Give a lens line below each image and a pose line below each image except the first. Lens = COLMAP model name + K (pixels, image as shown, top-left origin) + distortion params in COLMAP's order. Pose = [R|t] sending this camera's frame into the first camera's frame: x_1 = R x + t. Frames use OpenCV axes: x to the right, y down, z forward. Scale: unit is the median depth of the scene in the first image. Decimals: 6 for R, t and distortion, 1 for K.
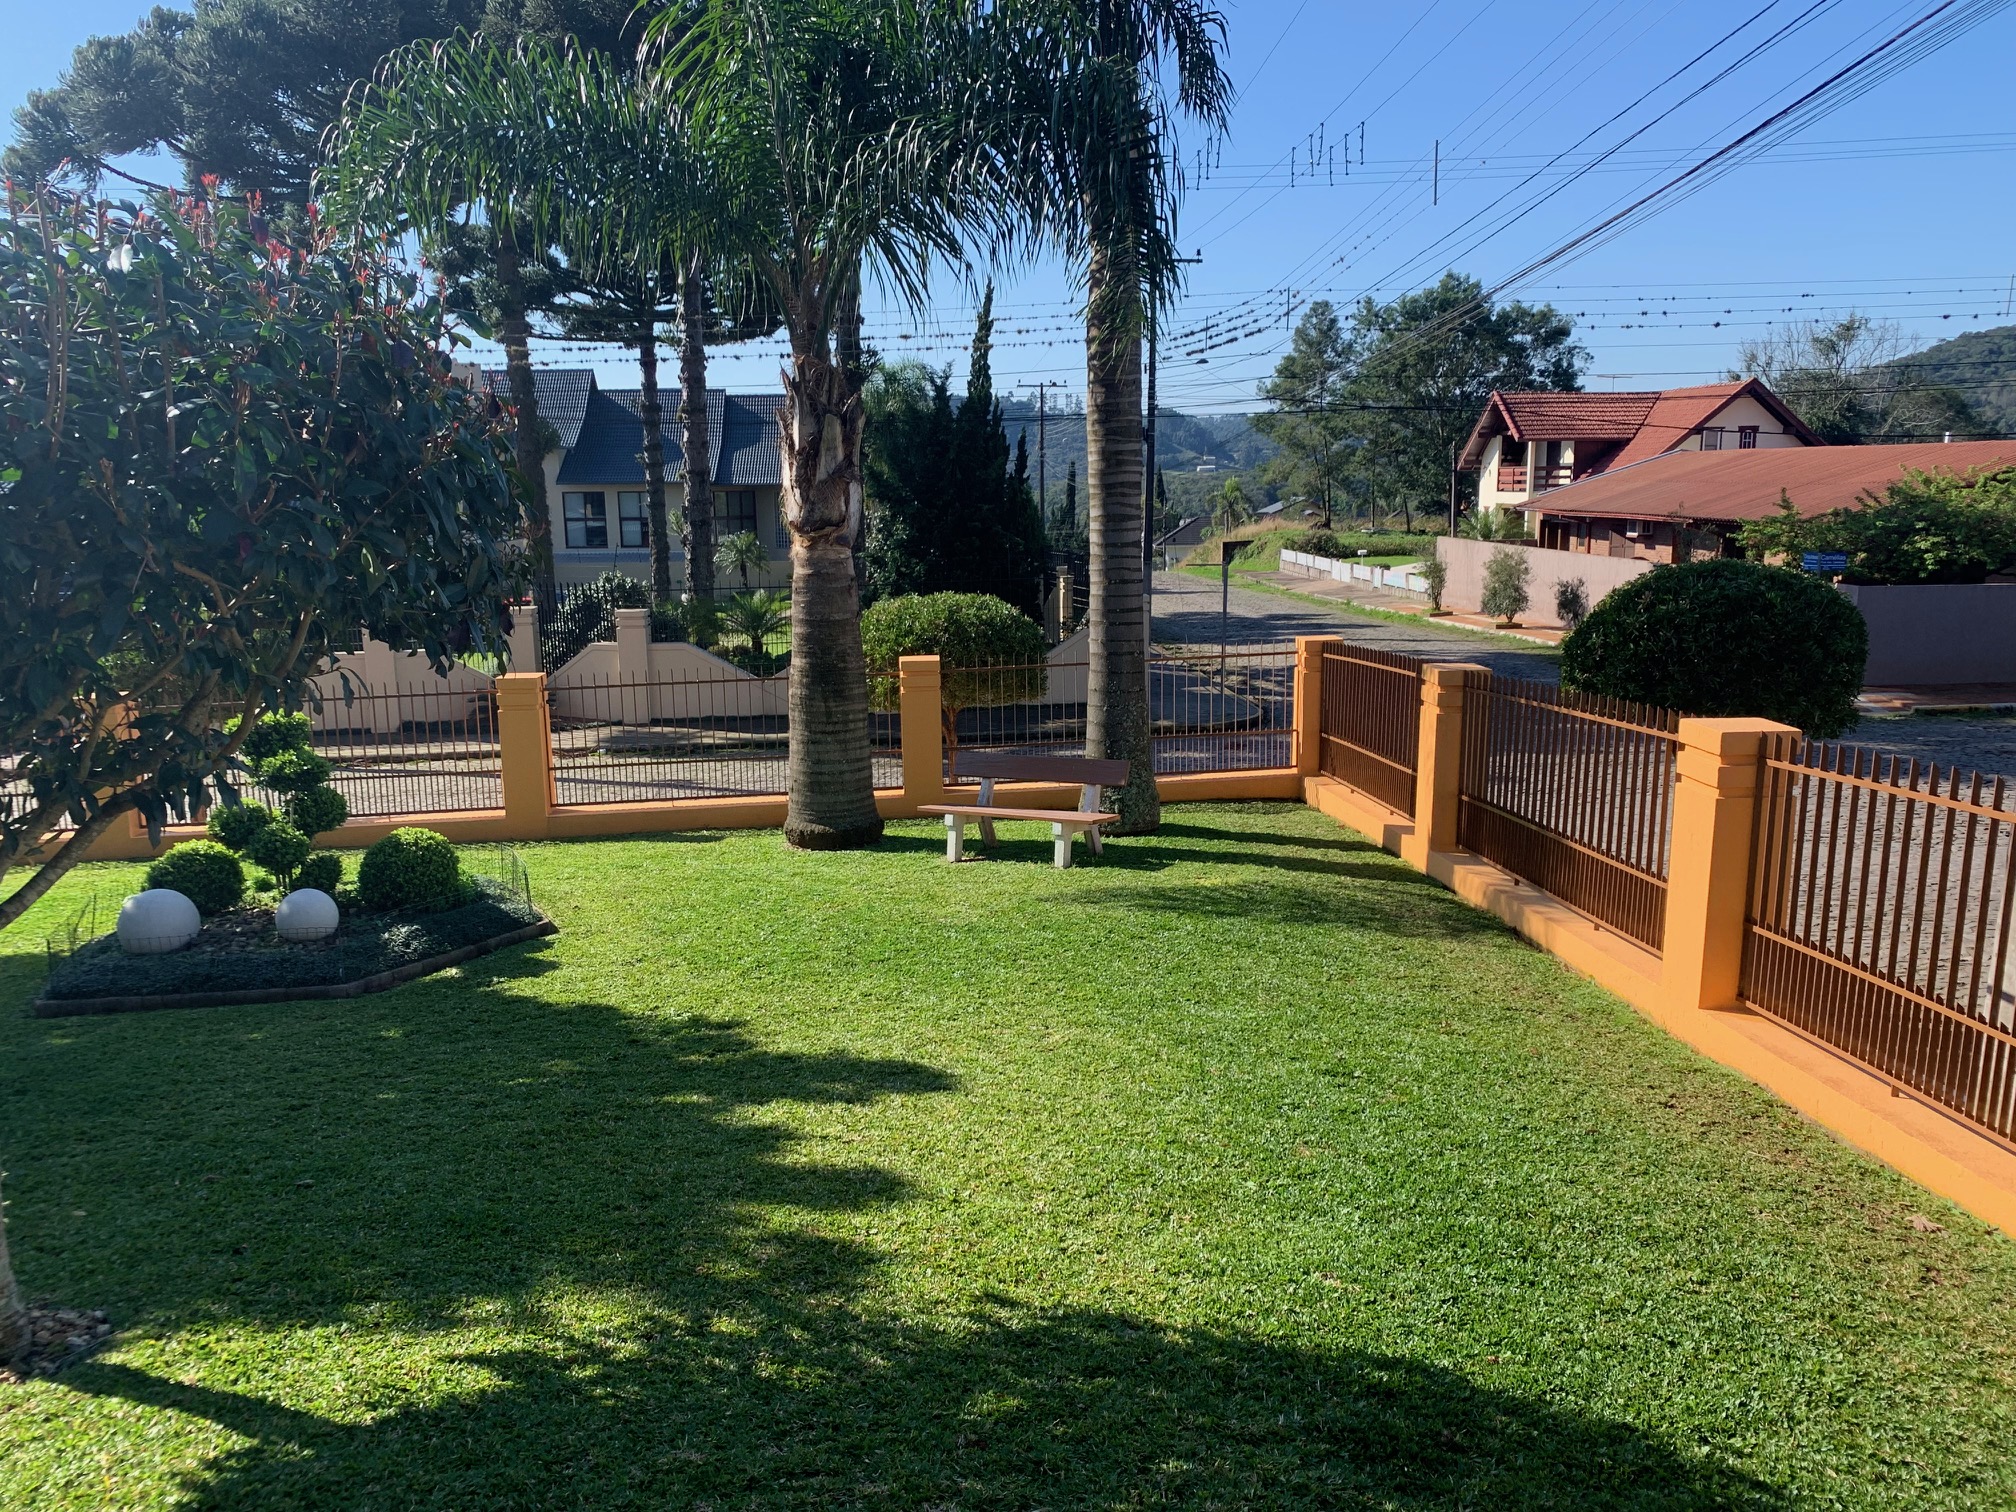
lens RADIAL K [[1535.0, 0, 1008.3], [0, 1535.0, 759.0], [0, 0, 1]] dist [0.029716, -0.057763]
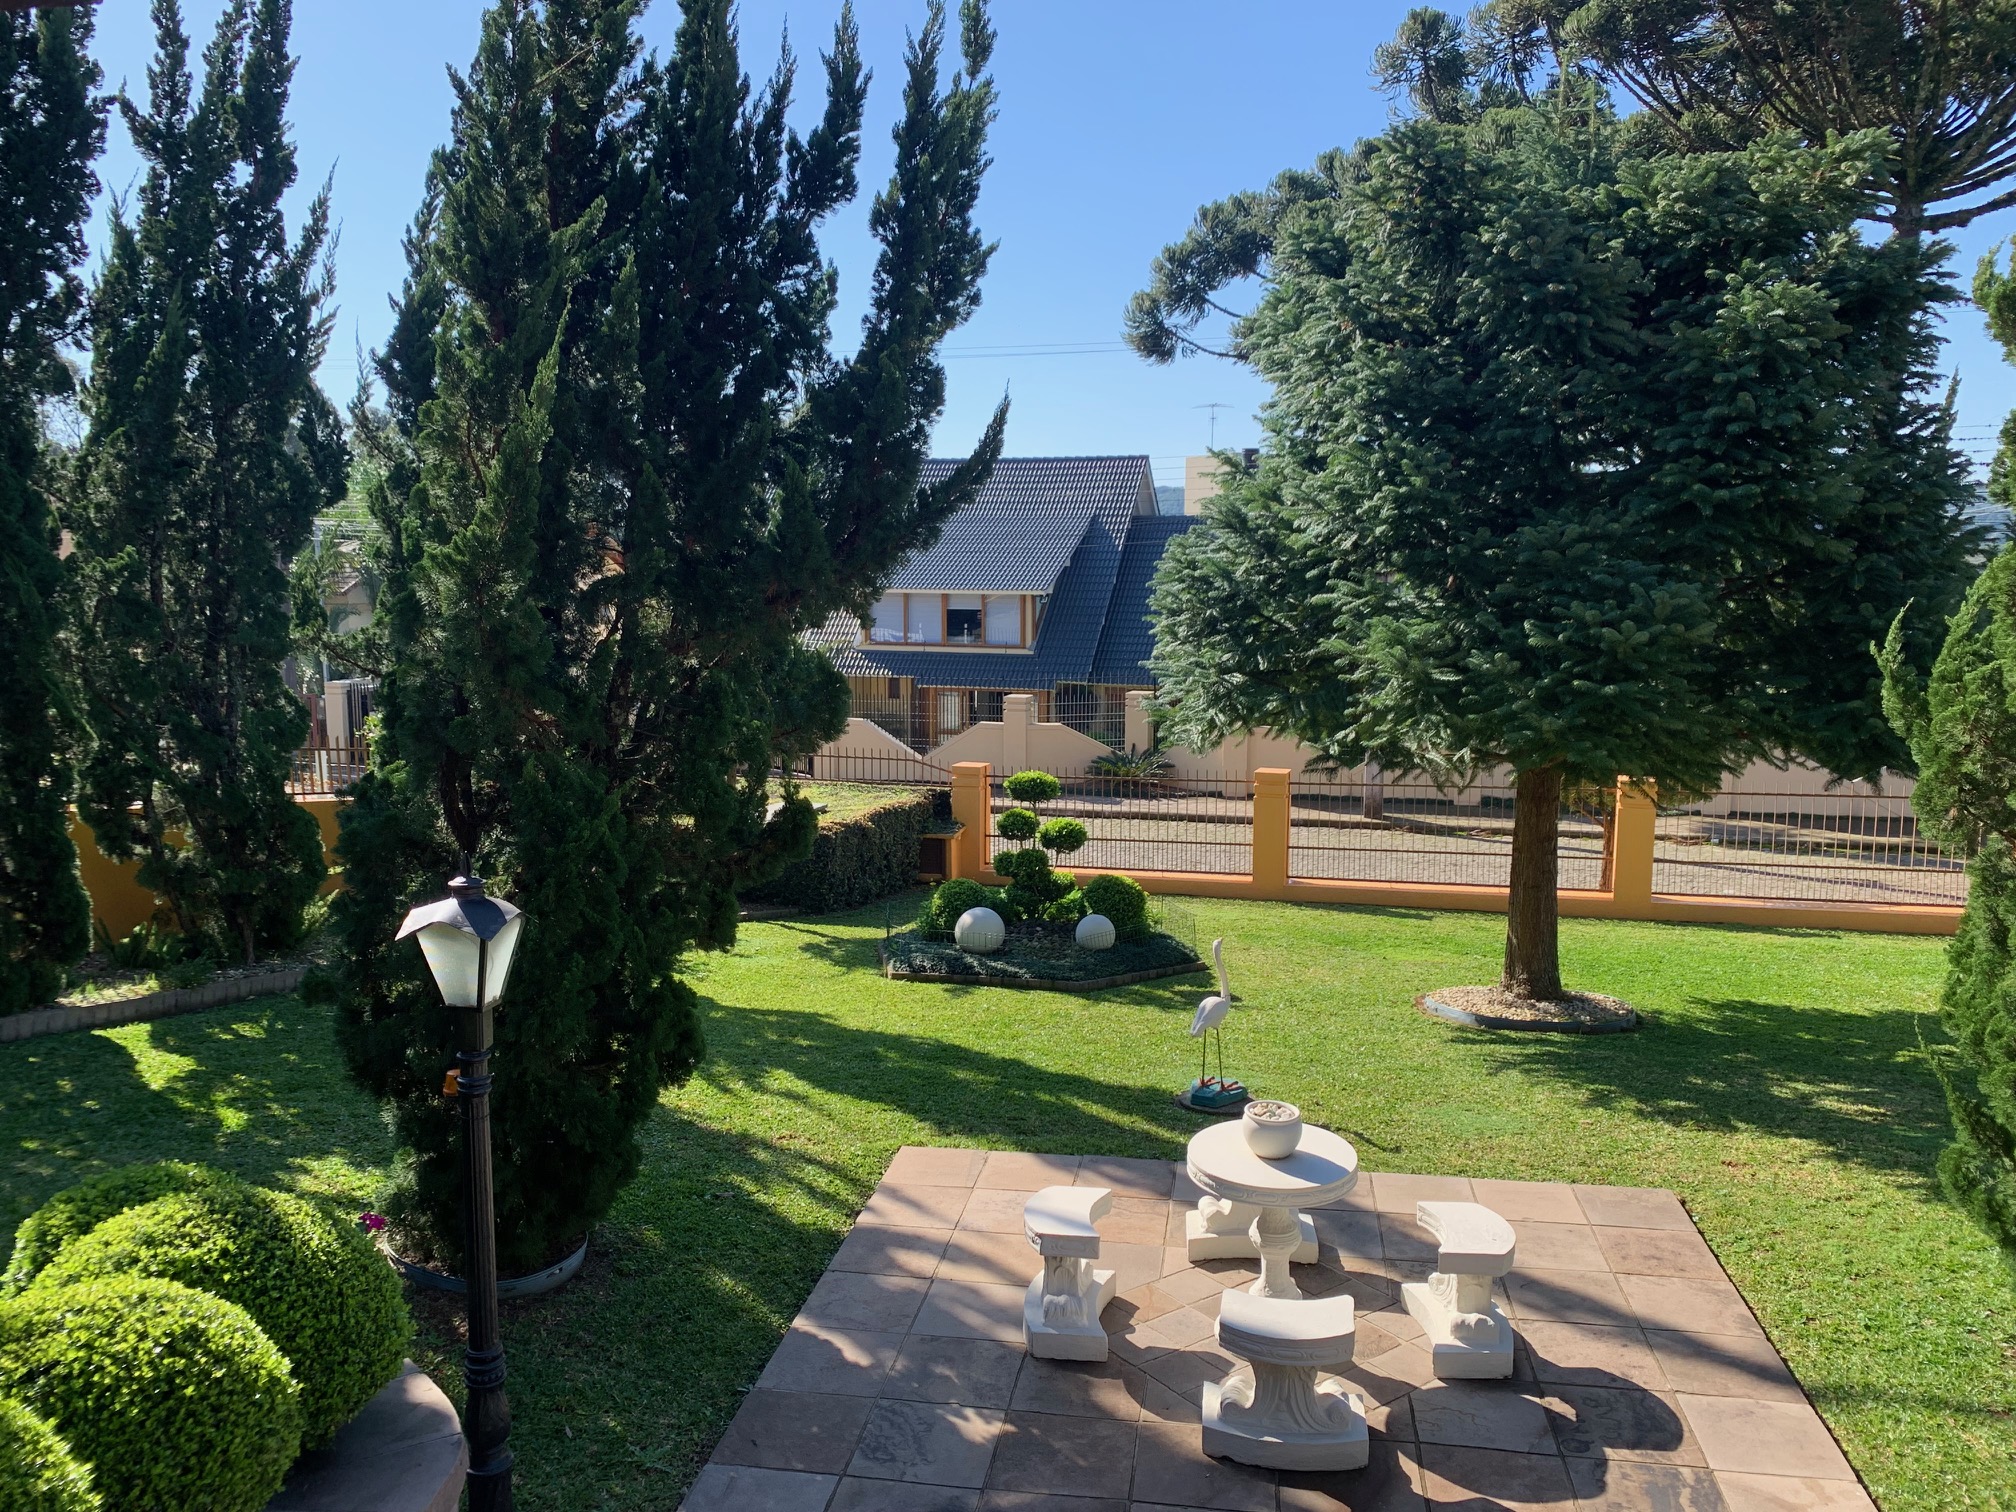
lens RADIAL K [[1535.0, 0, 1009.0], [0, 1535.0, 721.8], [0, 0, 1]] dist [0.029716, -0.057763]
pose [[0.930761, 0.055290, -0.361424, -0.313929], [-0.080173, 0.995306, -0.054207, 0.008529], [0.356731, 0.079431, 0.930824, -0.129745]]
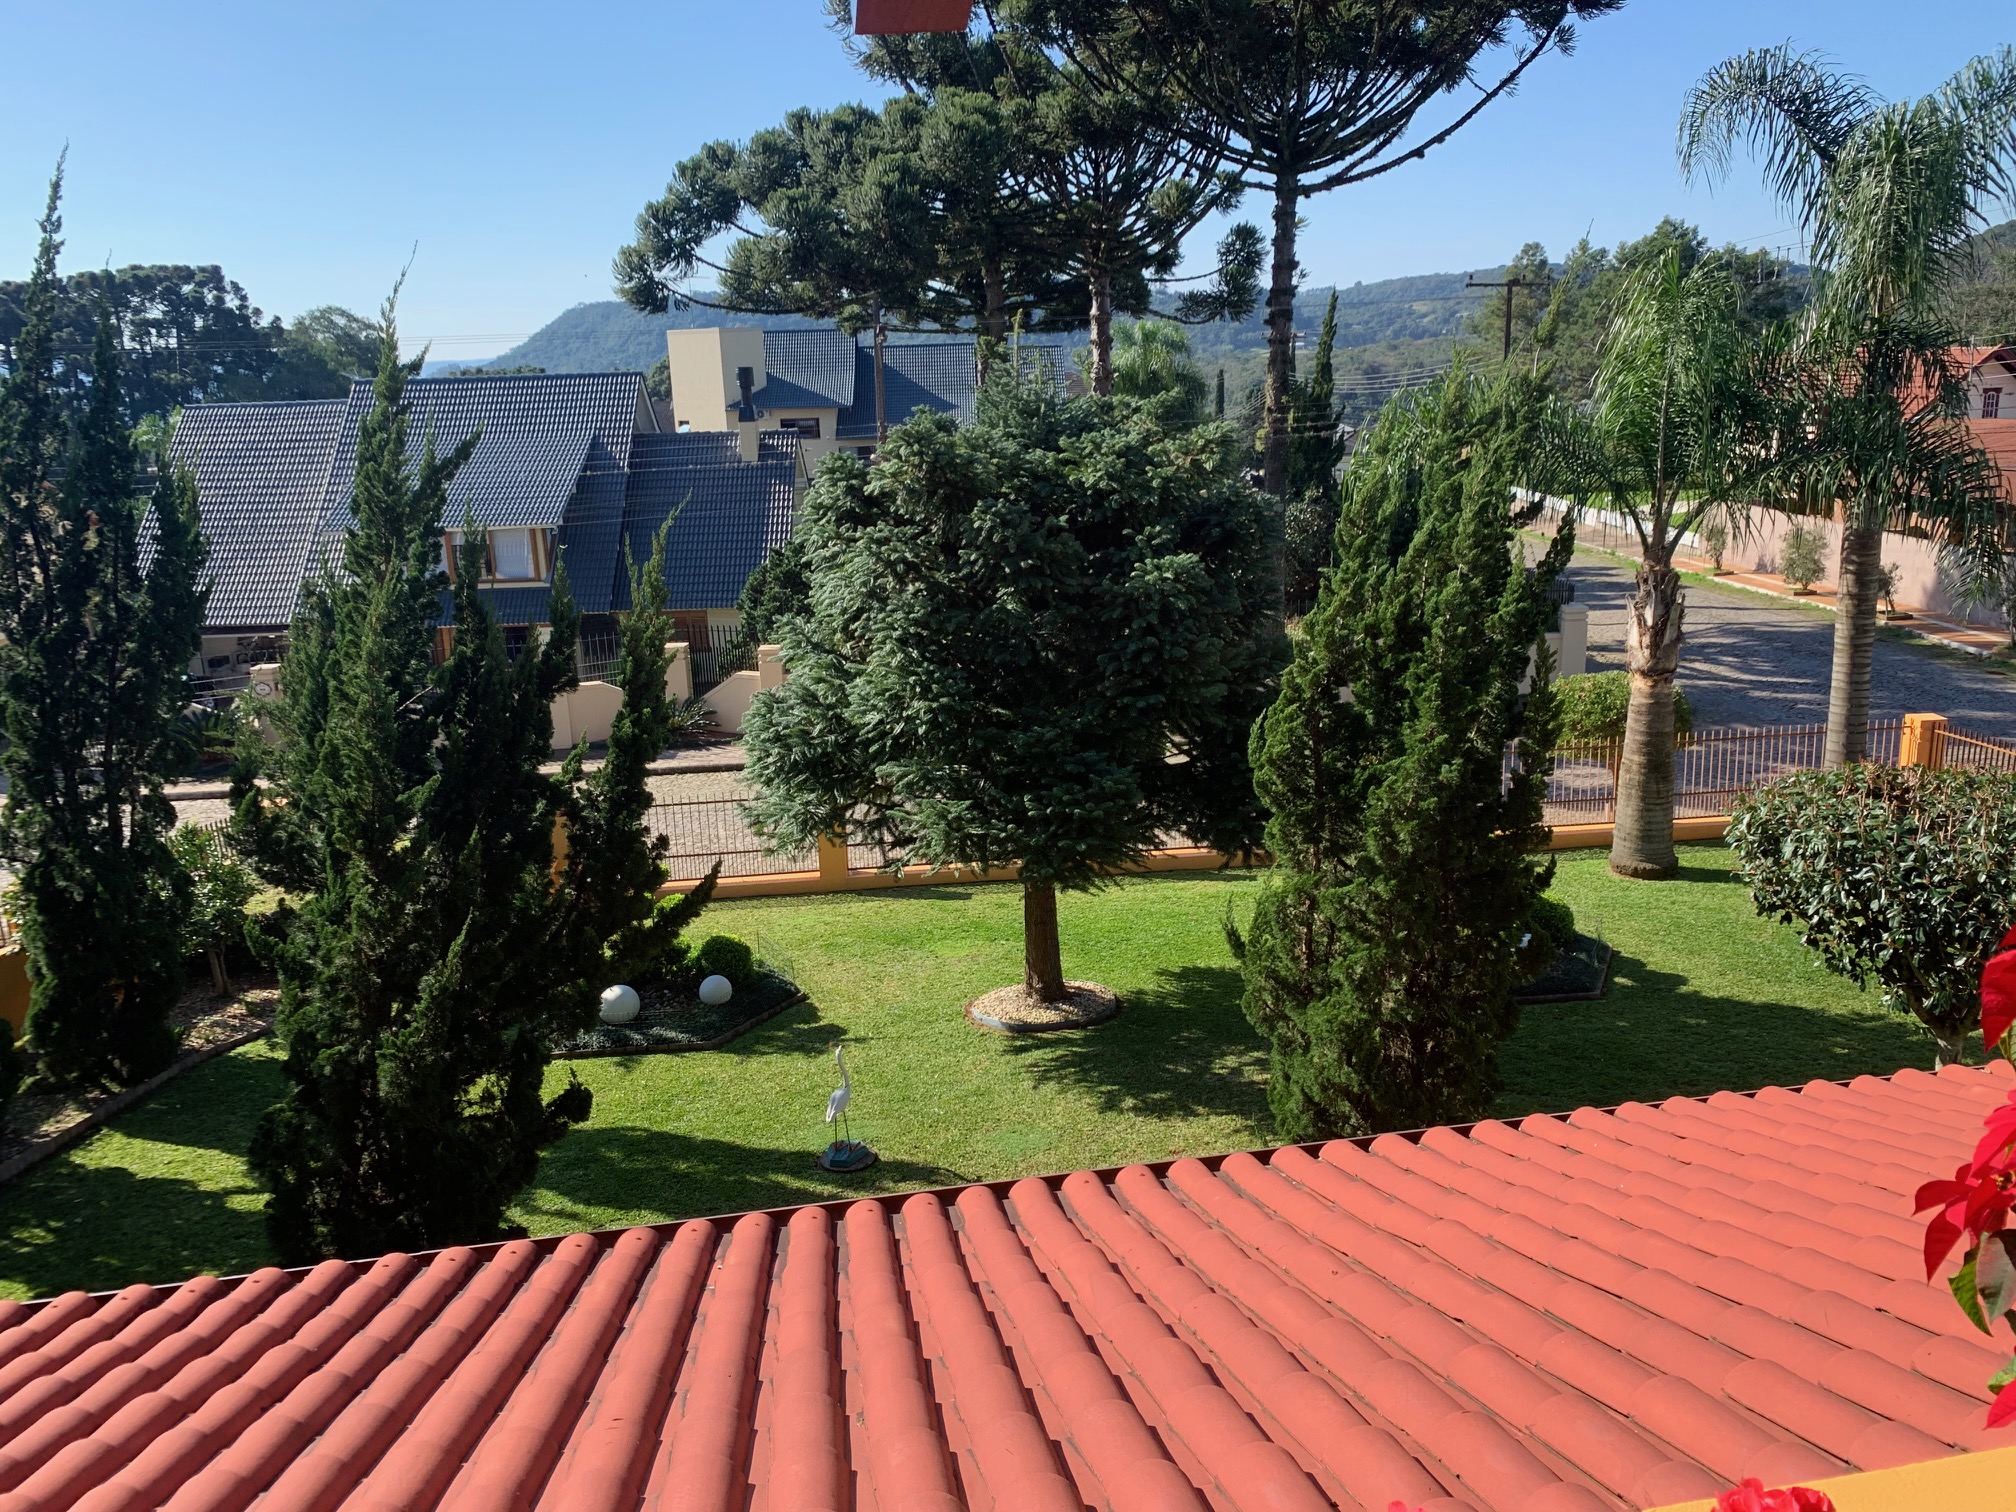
lens RADIAL K [[1535.0, 0, 1040.6], [0, 1535.0, 768.8], [0, 0, 1]] dist [0.029716, -0.057763]
pose [[0.999492, -0.015748, -0.027726, -0.312906], [0.017992, 0.996419, 0.082622, -0.084947], [0.026325, -0.083079, 0.996195, -0.263601]]
